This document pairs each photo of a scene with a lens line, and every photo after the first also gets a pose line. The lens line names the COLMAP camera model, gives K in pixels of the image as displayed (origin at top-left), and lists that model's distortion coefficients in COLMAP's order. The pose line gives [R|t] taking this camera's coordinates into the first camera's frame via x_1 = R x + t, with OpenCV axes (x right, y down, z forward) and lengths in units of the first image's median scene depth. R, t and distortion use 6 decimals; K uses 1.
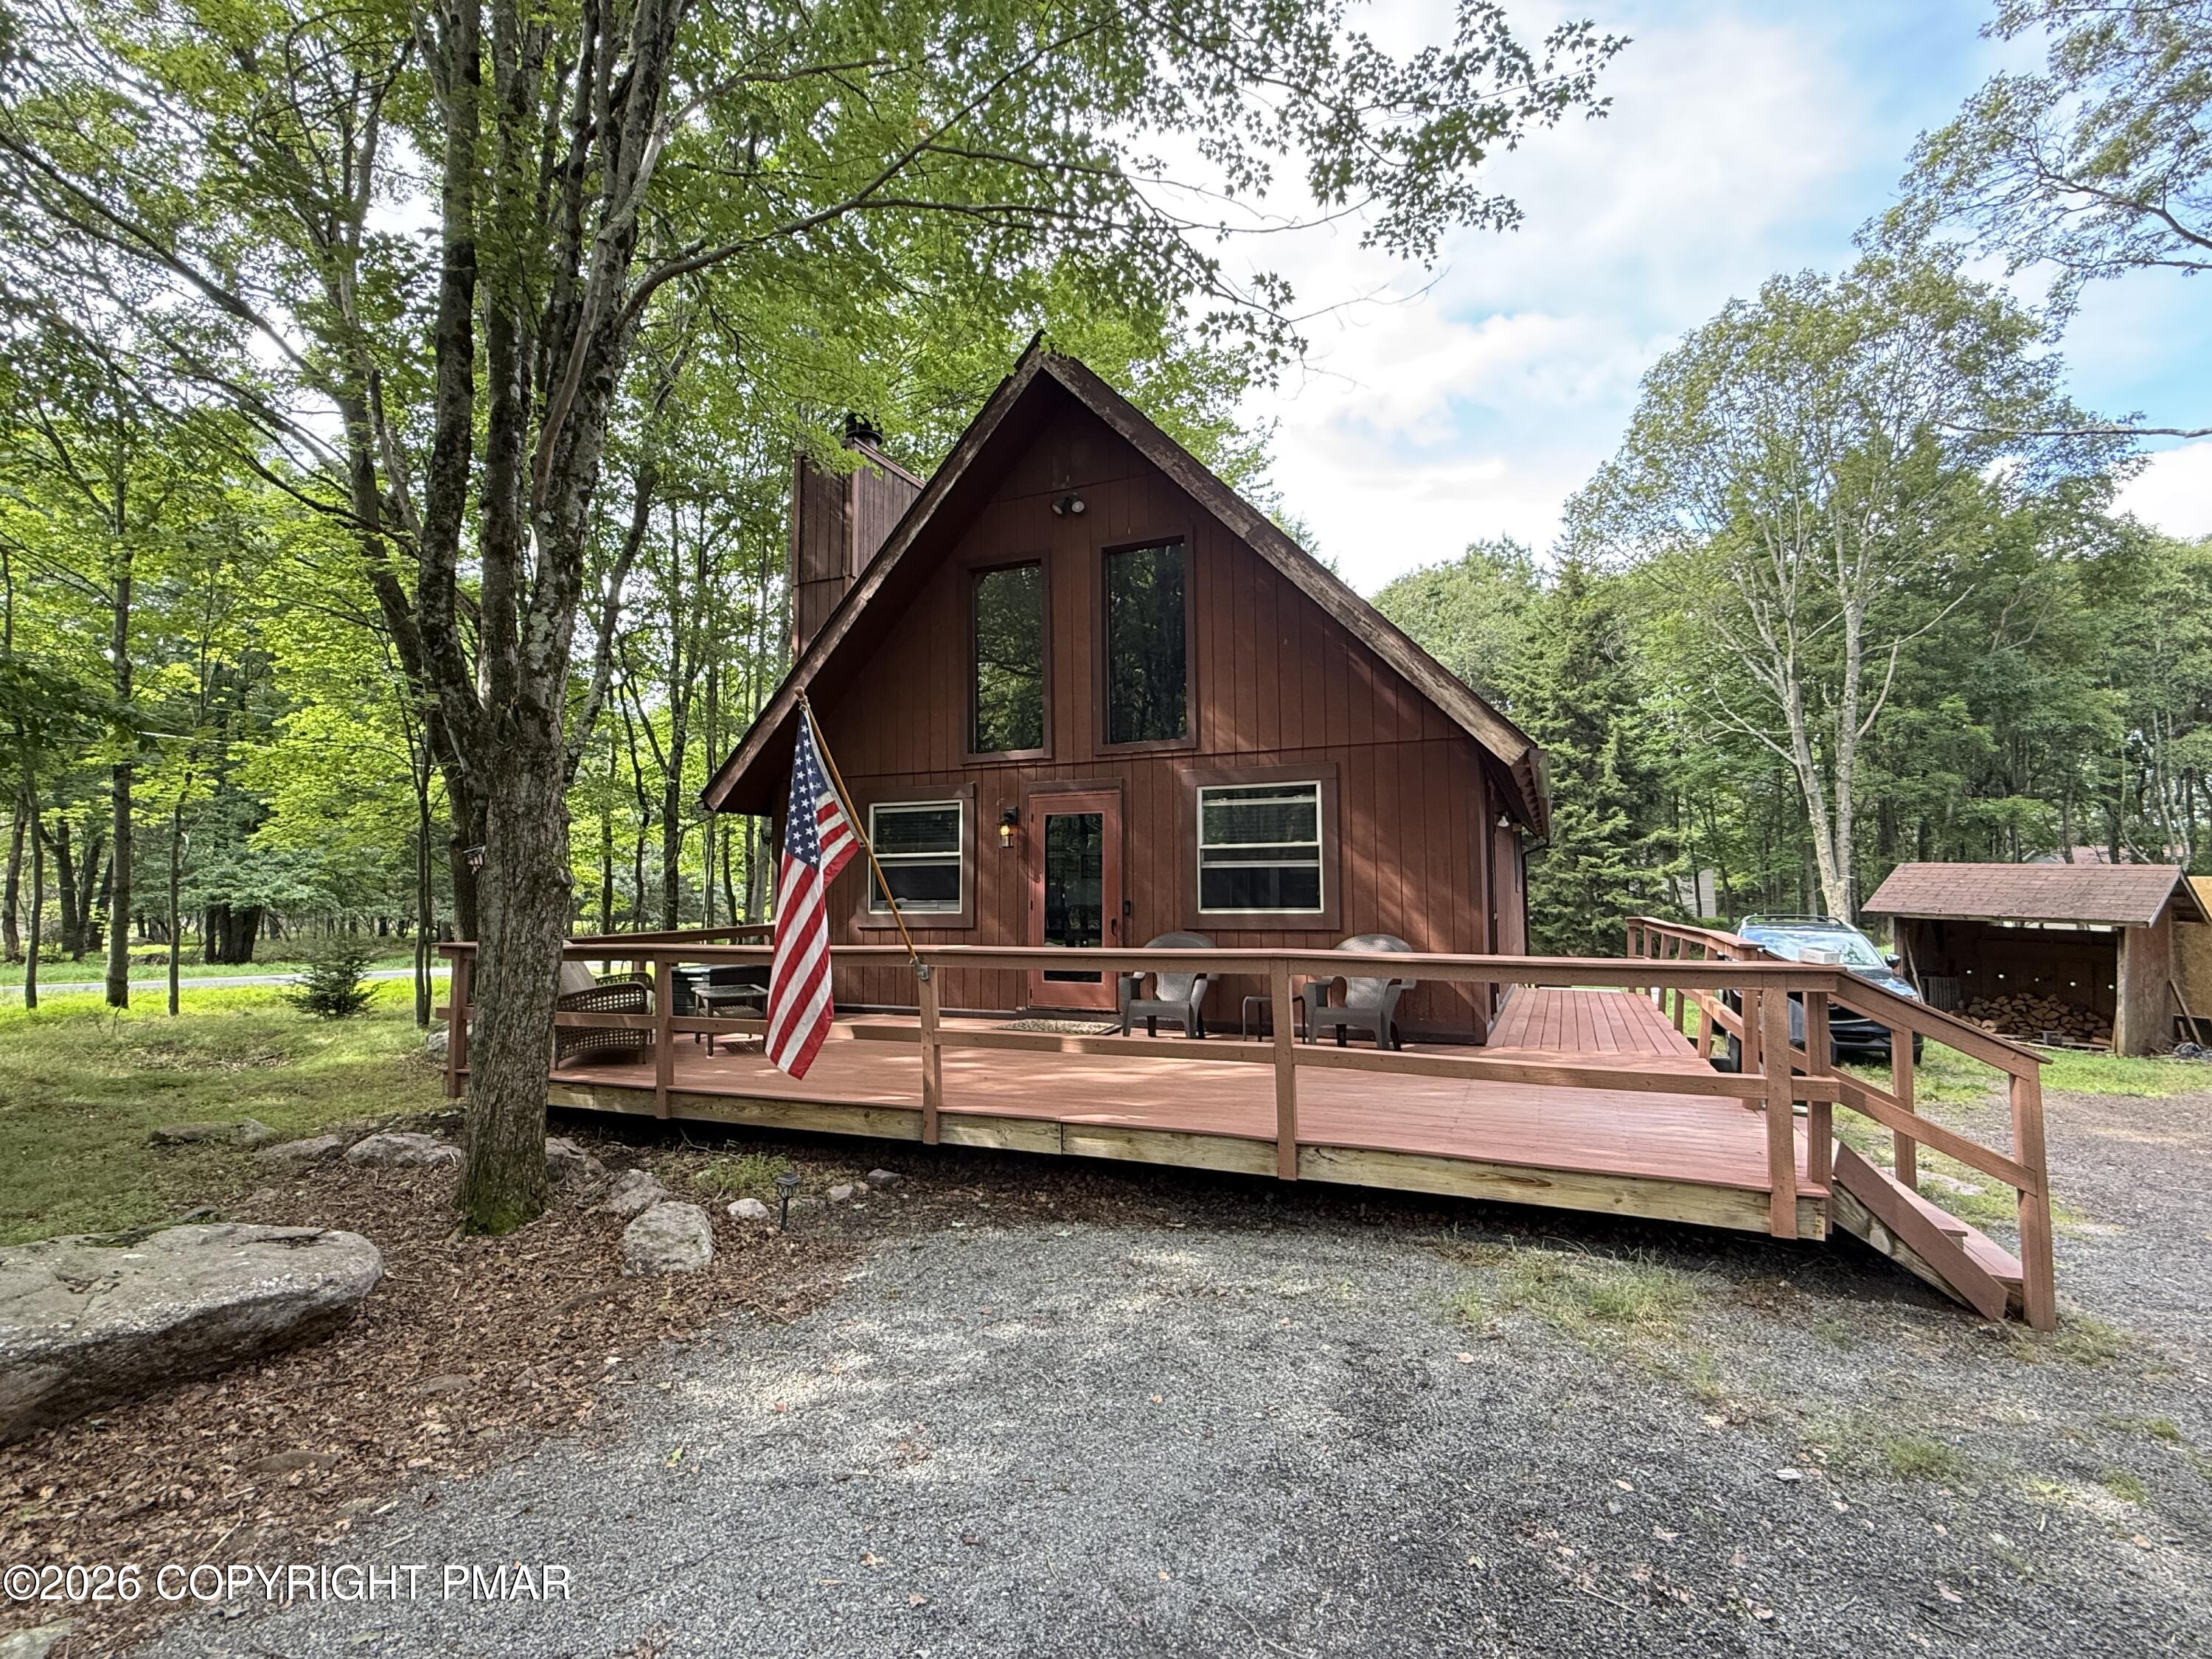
lens RADIAL K [[1042.9, 0, 1091.6], [0, 1042.9, 837.8], [0, 0, 1]] dist [0.024876, 0.000184]
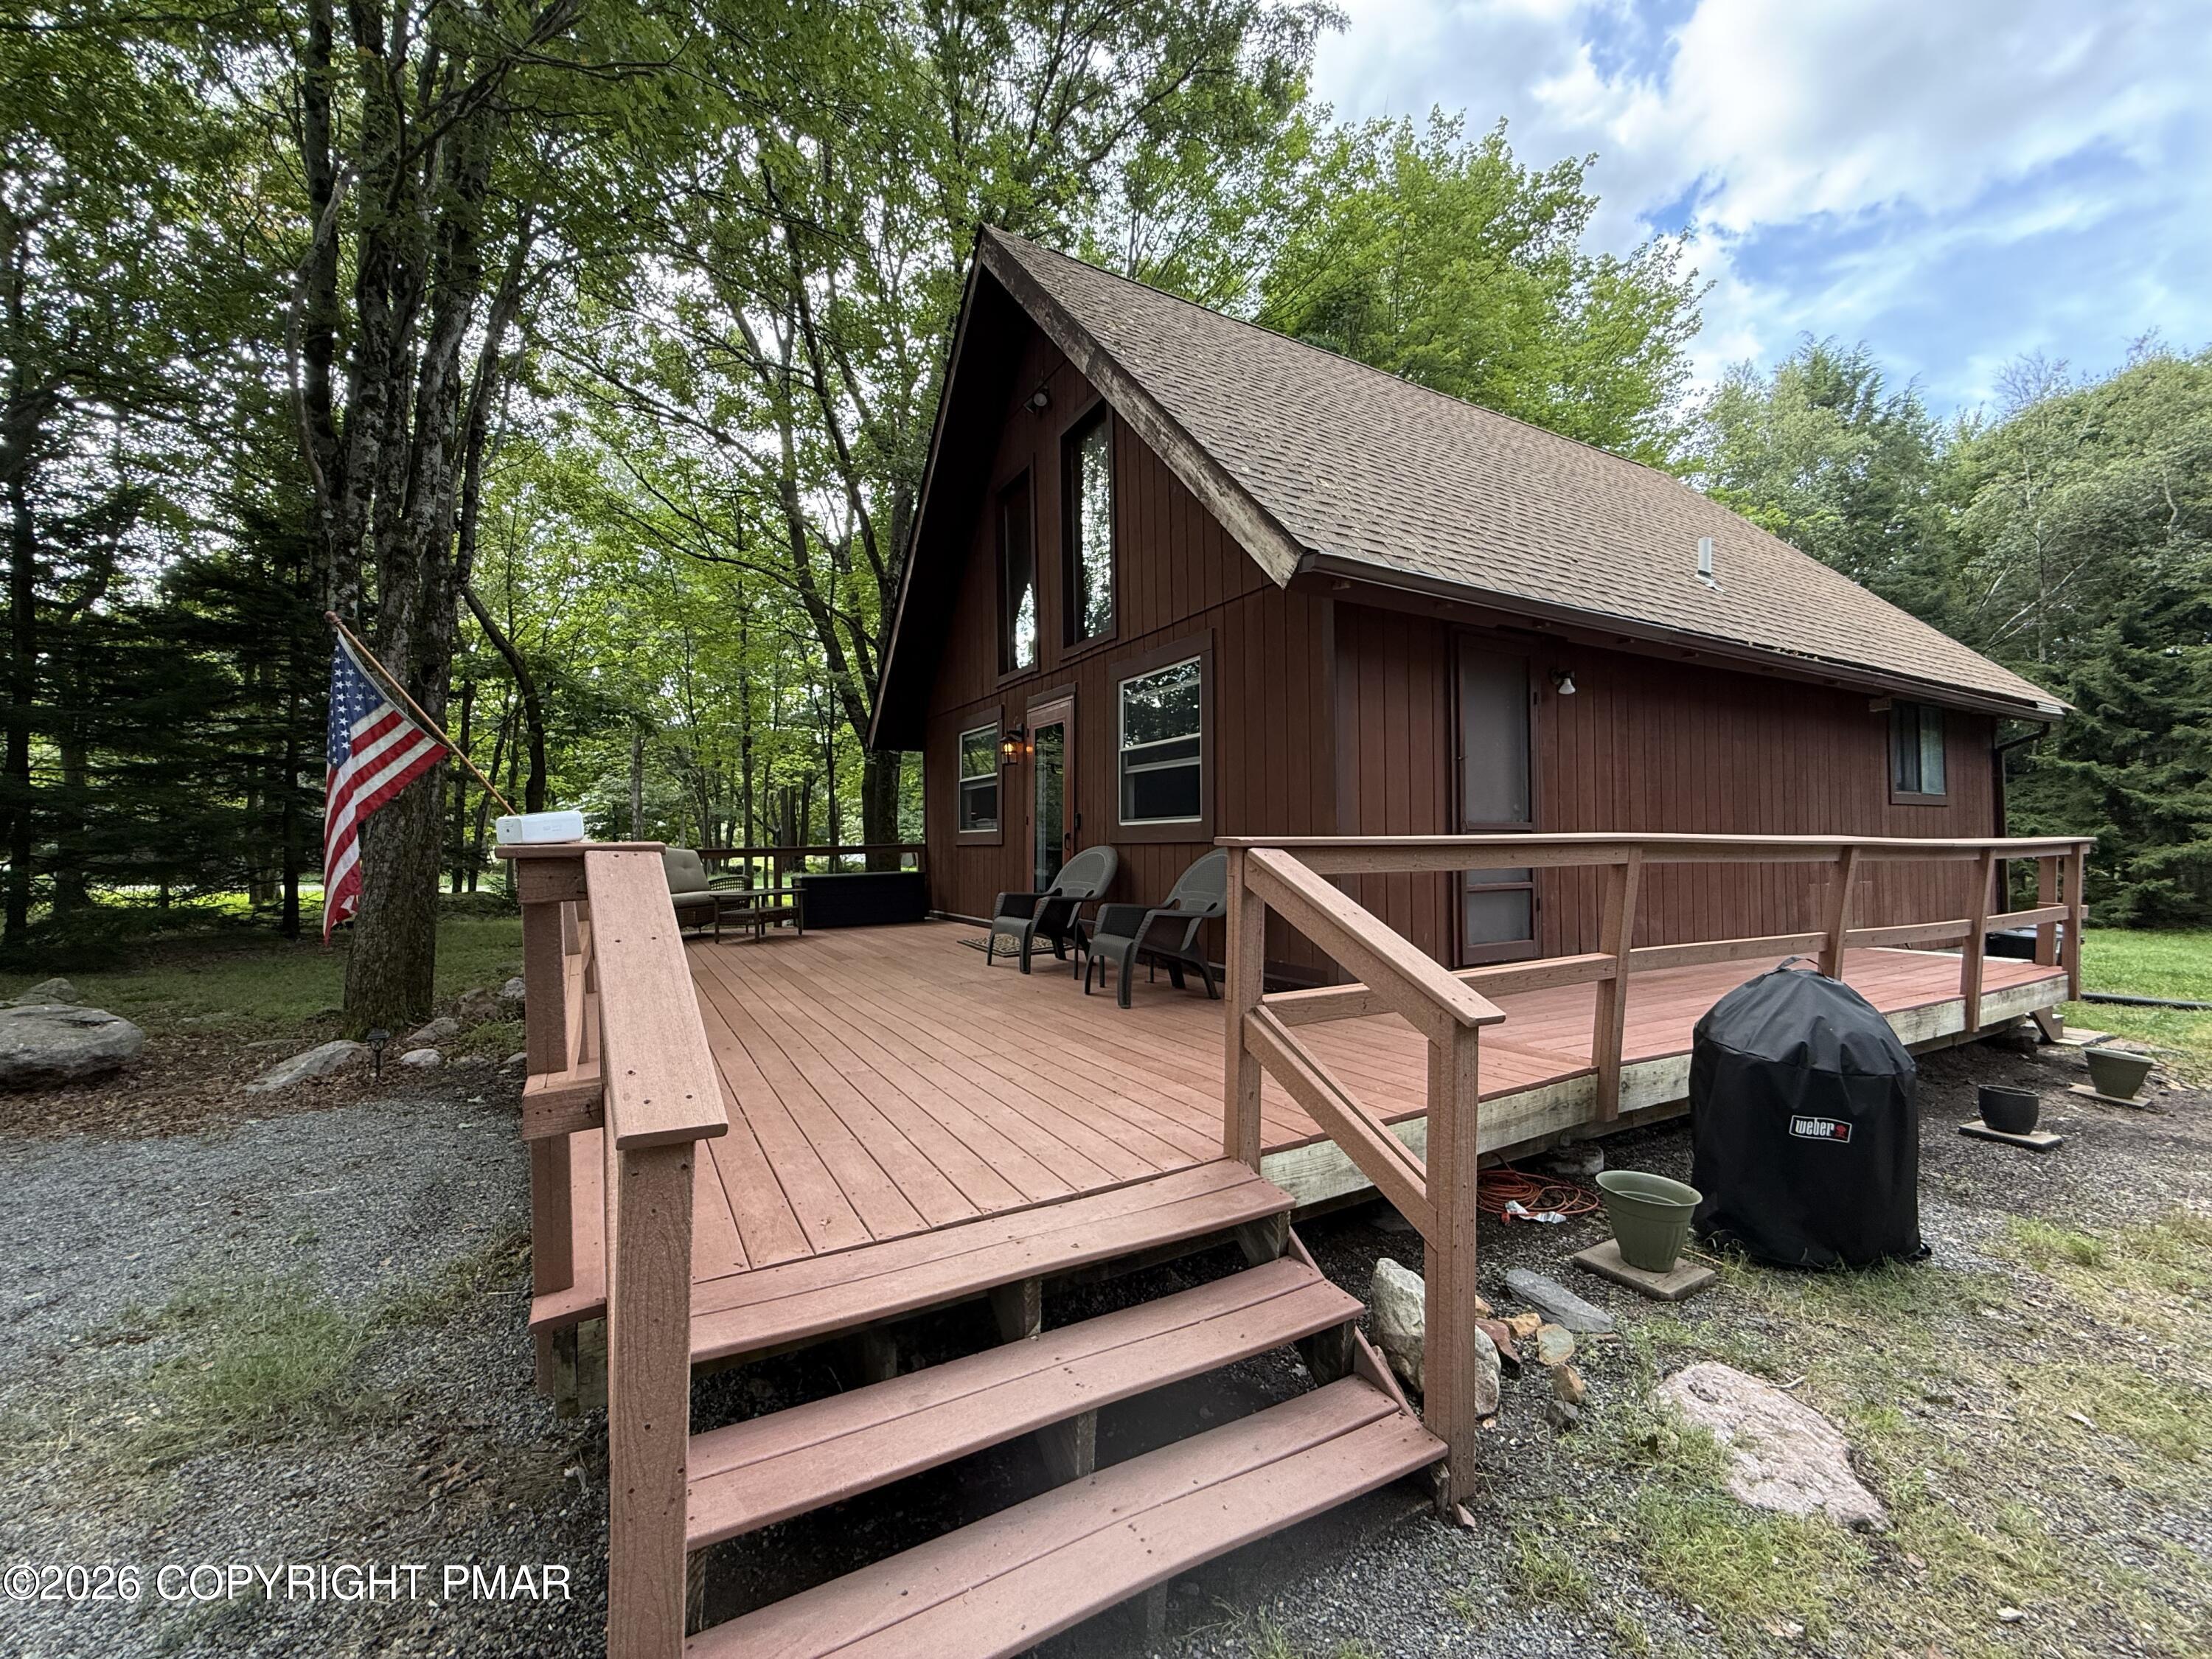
lens RADIAL K [[886.3, 0, 1109.8], [0, 886.3, 840.2], [0, 0, 1]] dist [-0.000901, 0.001441]
pose [[0.797222, -0.003723, -0.603675, 0.185241], [0.035539, 0.998536, 0.040775, 0.018240], [0.602640, -0.053960, 0.796187, 0.135057]]
